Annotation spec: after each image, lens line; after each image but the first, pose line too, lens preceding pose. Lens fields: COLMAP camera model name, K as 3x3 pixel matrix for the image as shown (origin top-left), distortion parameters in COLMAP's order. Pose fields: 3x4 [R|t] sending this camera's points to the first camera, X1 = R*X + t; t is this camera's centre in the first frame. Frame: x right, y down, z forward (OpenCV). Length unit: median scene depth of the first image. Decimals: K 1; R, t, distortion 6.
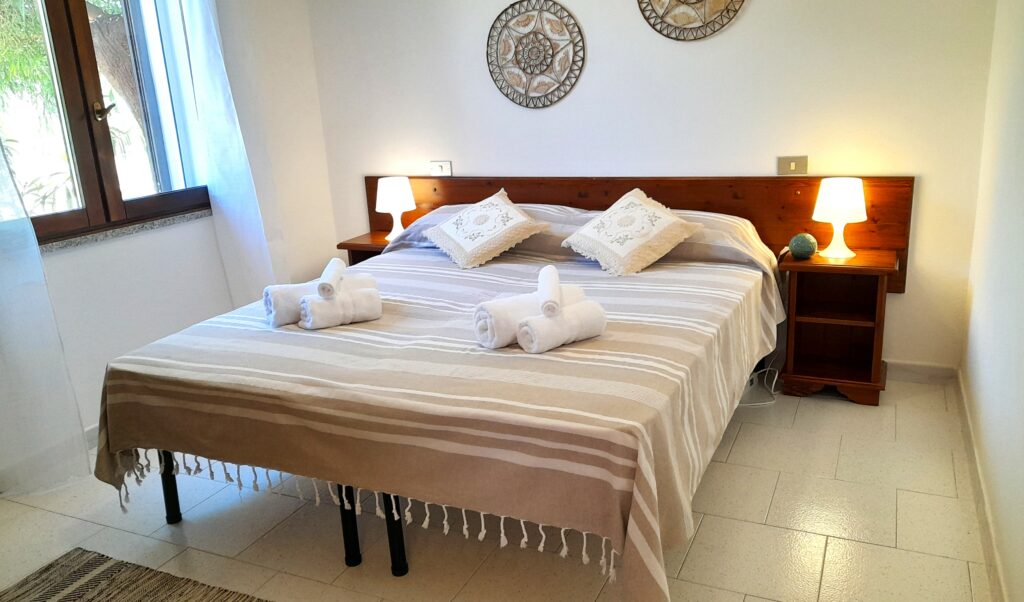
lens RADIAL K [[791.5, 0, 512.0], [0, 791.5, 301.0], [0, 0, 1]] dist [0.087765, -0.129723]
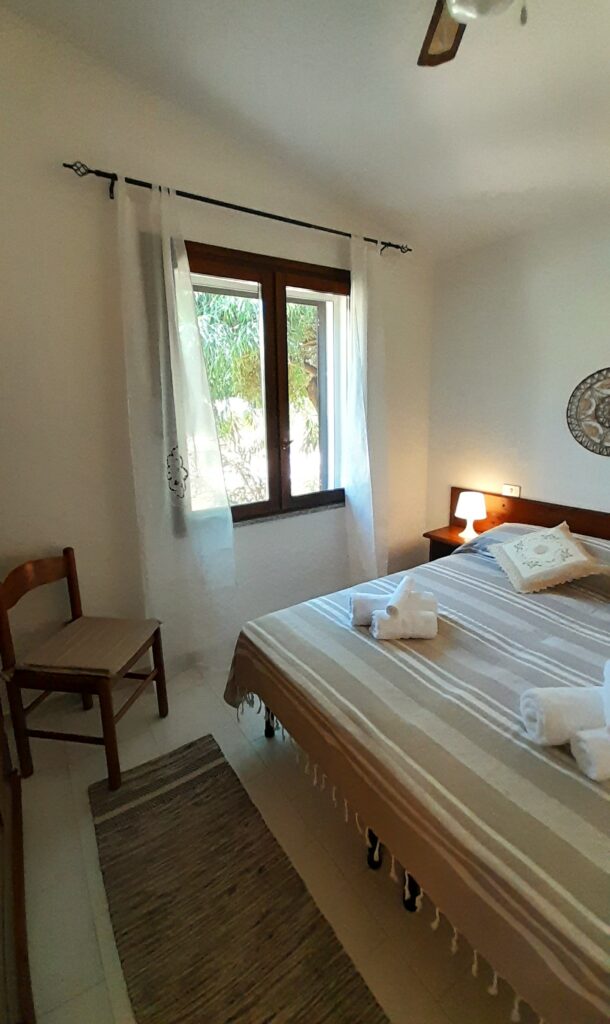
lens RADIAL K [[429.7, 0, 293.6], [0, 429.7, 500.9], [0, 0, 1]] dist [0.002990, 0.000141]
pose [[0.847000, 0.141495, -0.512416, -0.032615], [-0.156645, 0.987559, 0.013770, -0.124117], [0.507989, 0.068604, 0.858627, 0.243099]]
